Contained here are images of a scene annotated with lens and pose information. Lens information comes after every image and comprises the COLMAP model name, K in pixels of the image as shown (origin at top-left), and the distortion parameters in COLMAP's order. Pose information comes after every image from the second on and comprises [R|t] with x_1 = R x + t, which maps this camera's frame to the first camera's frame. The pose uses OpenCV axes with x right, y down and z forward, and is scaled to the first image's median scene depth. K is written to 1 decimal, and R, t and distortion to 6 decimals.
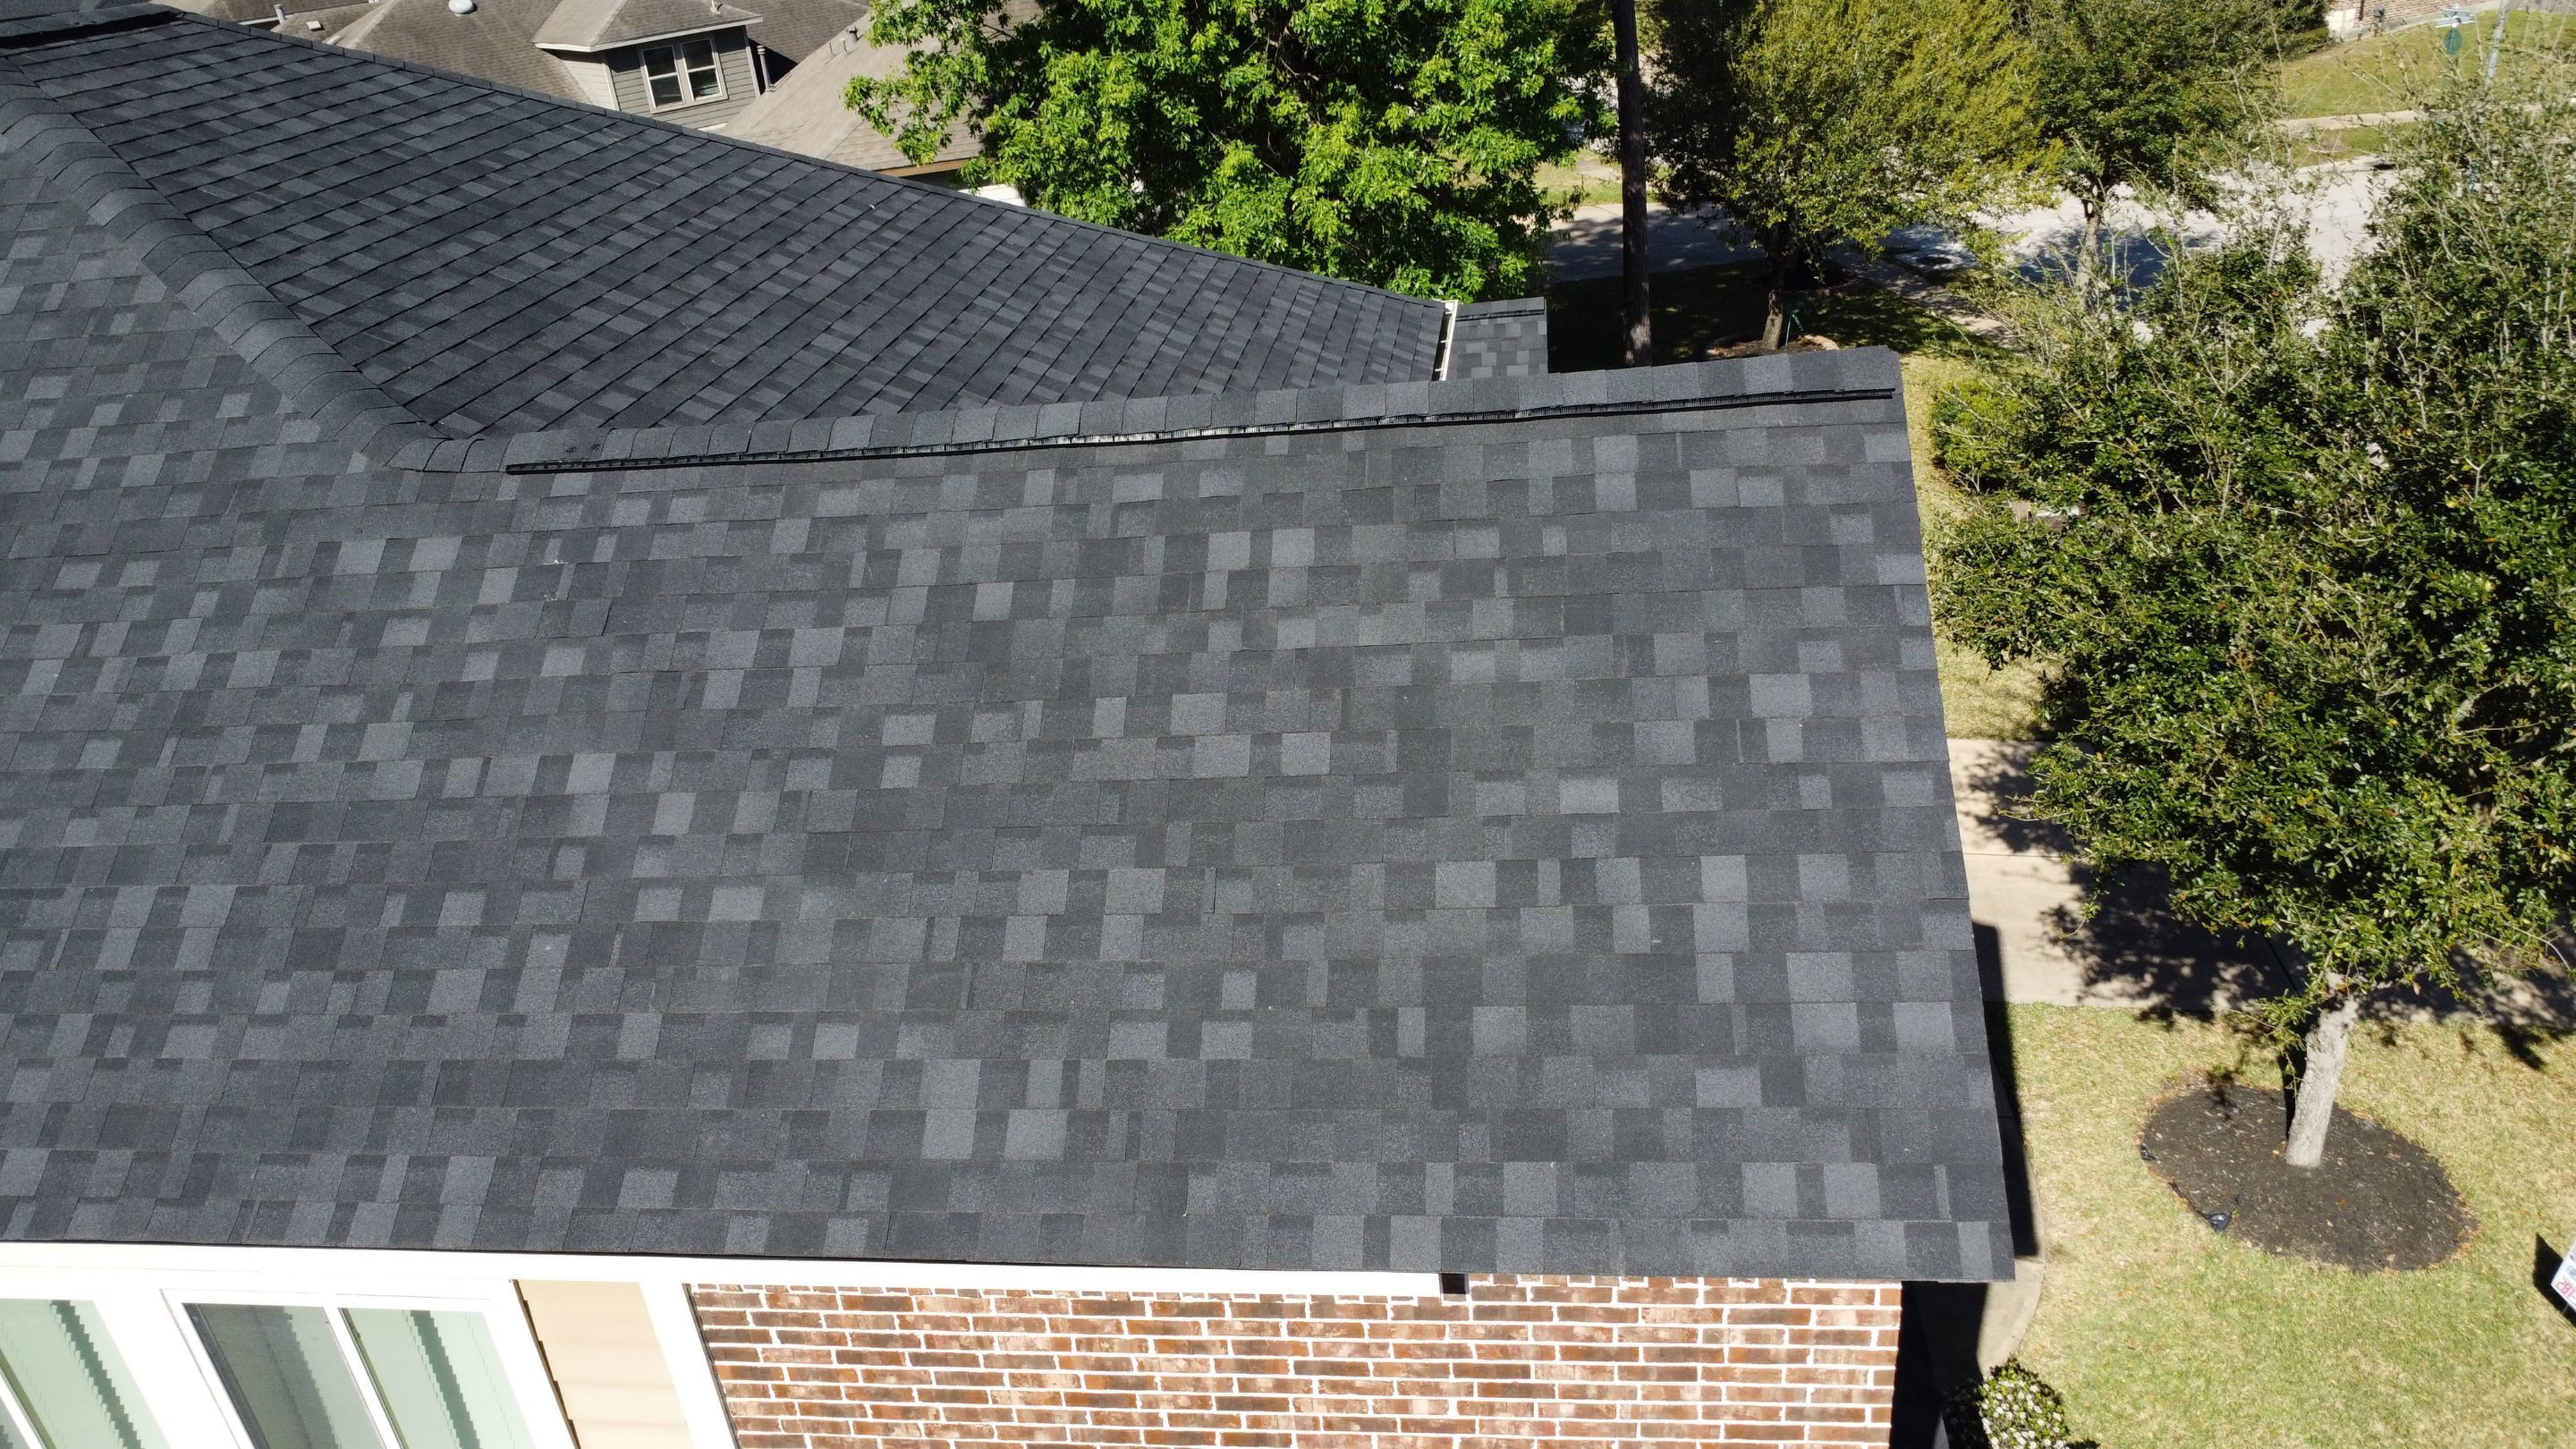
lens RADIAL K [[1863.5, 0, 1282.8], [0, 1863.5, 714.0], [0, 0, 1]] dist [-0.018709, -0.022114]
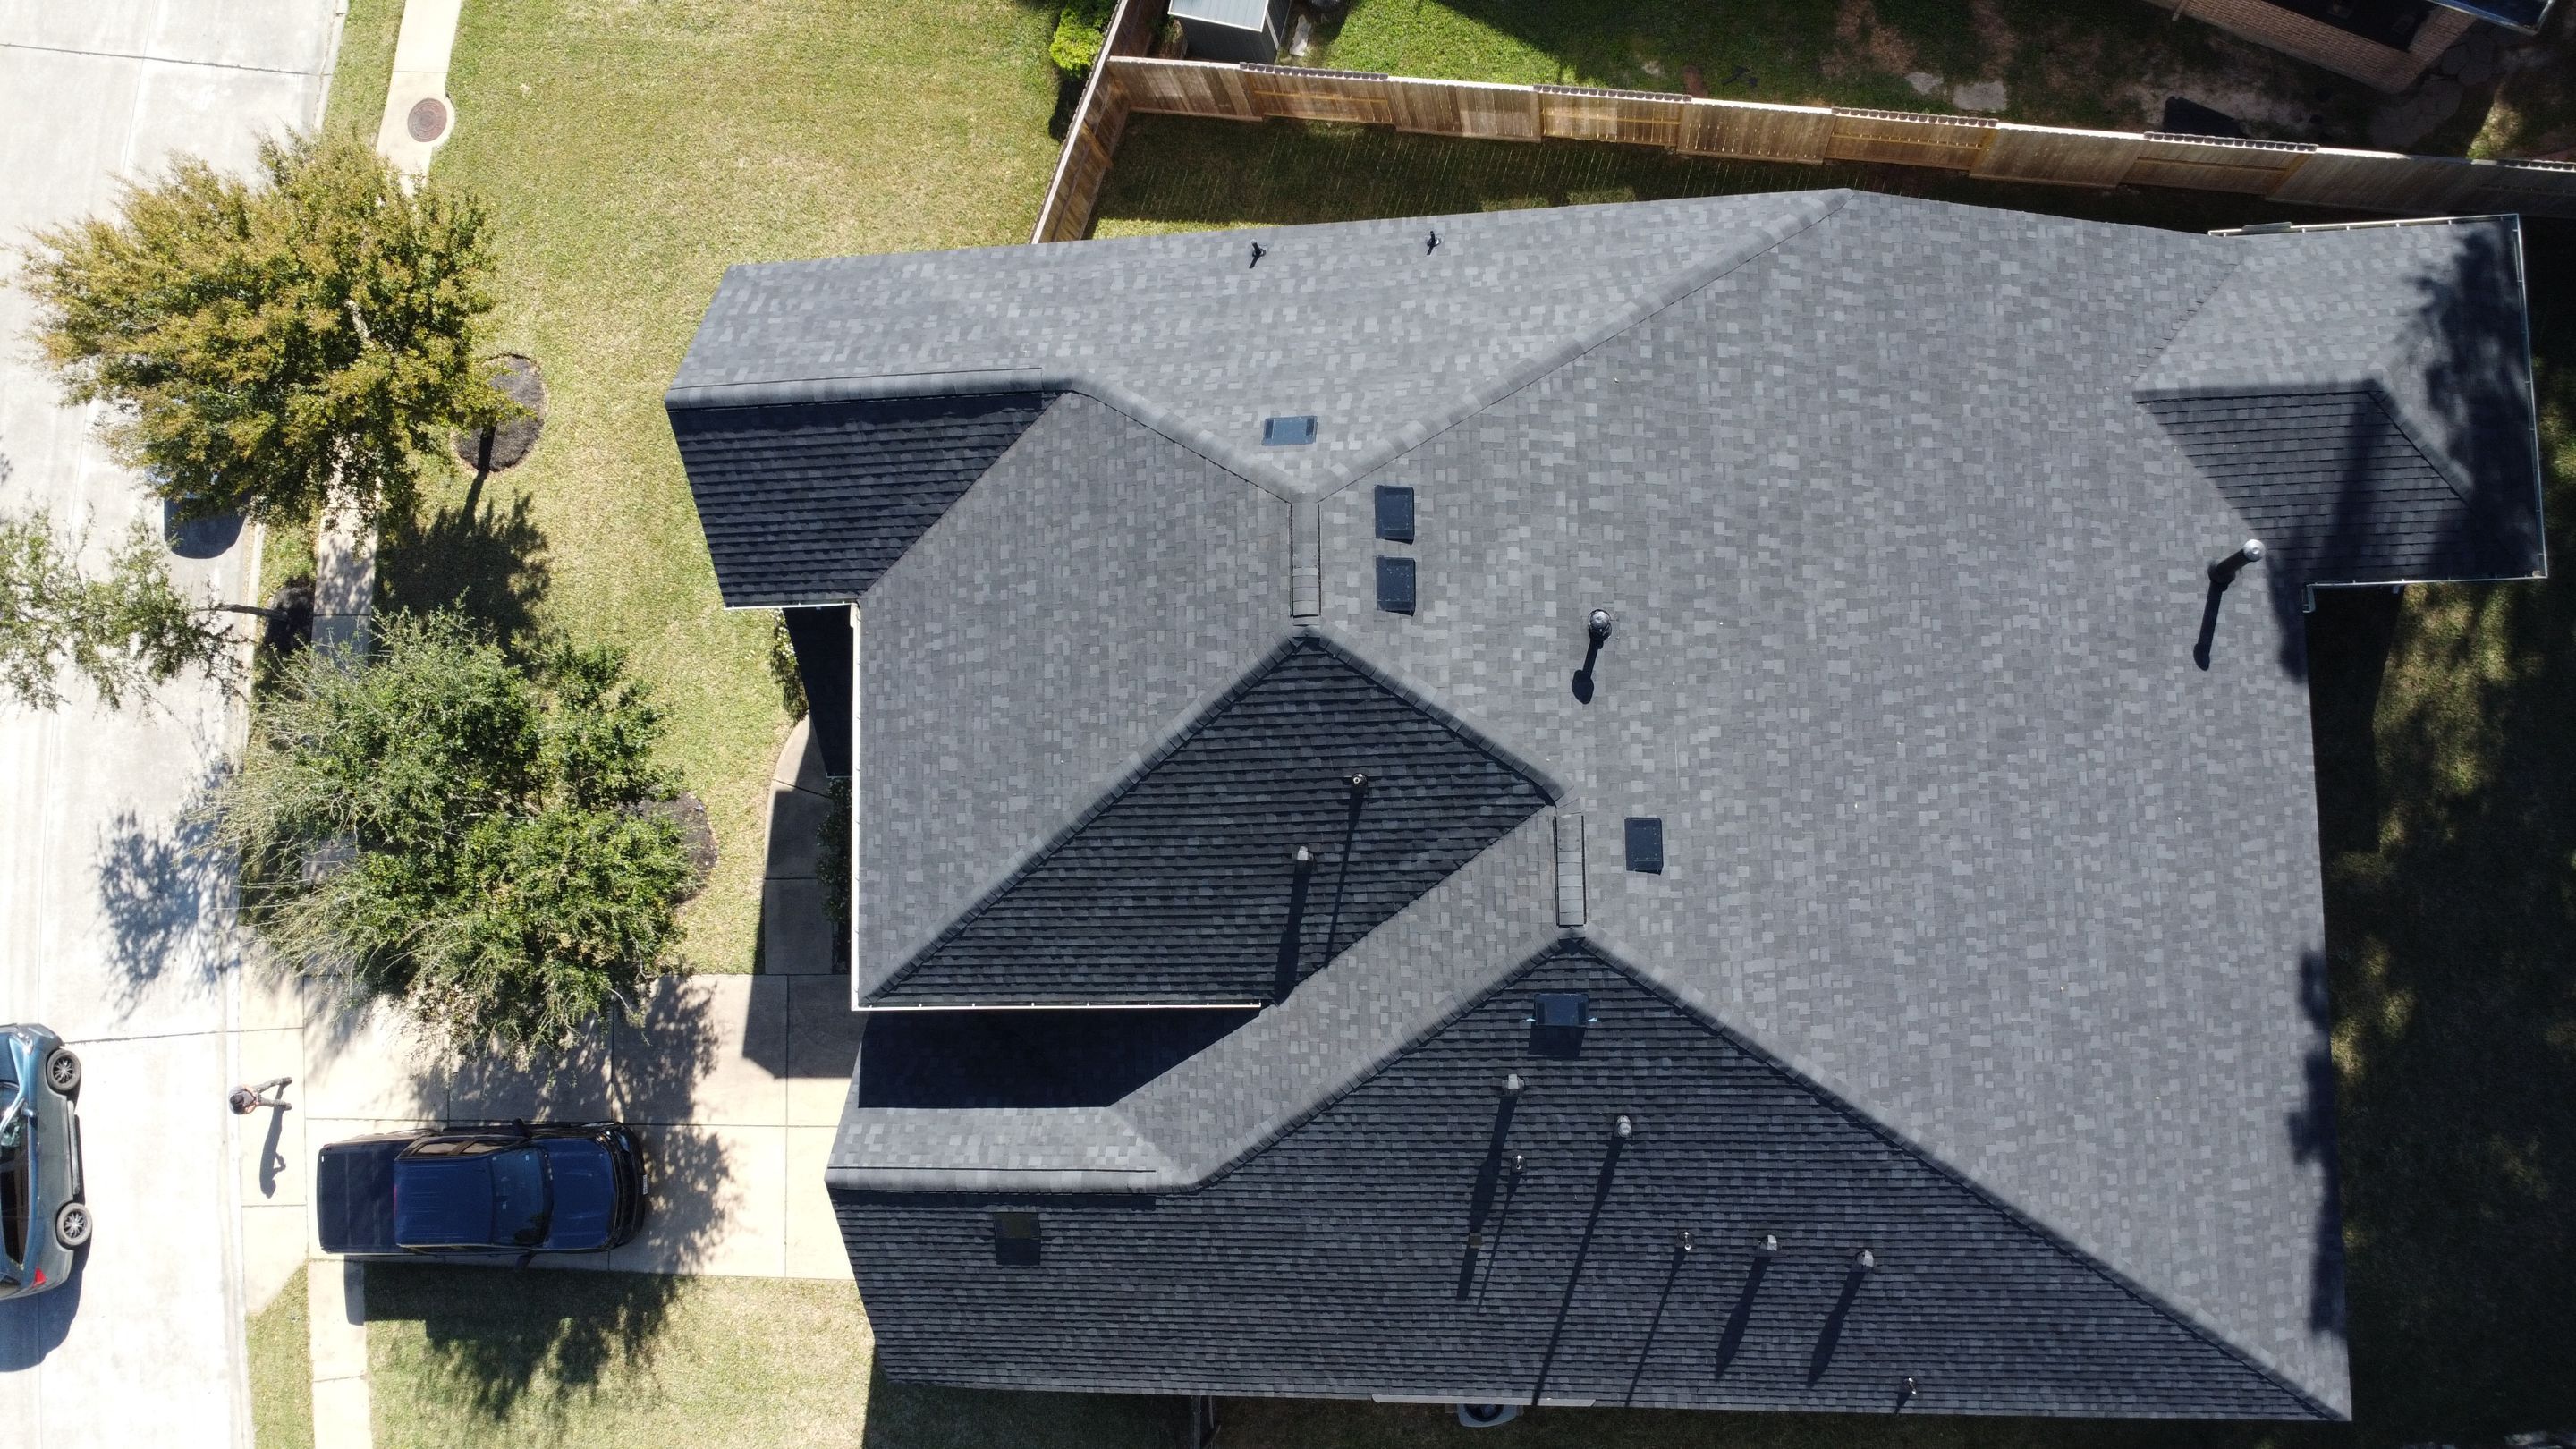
lens RADIAL K [[1863.5, 0, 1291.6], [0, 1863.5, 720.4], [0, 0, 1]] dist [-0.018709, -0.022114]
pose [[-0.958698, 0.161412, 0.234189, -1.583355], [0.159938, -0.374930, 0.913152, -3.472004], [0.235198, 0.912893, 0.333629, 0.581767]]
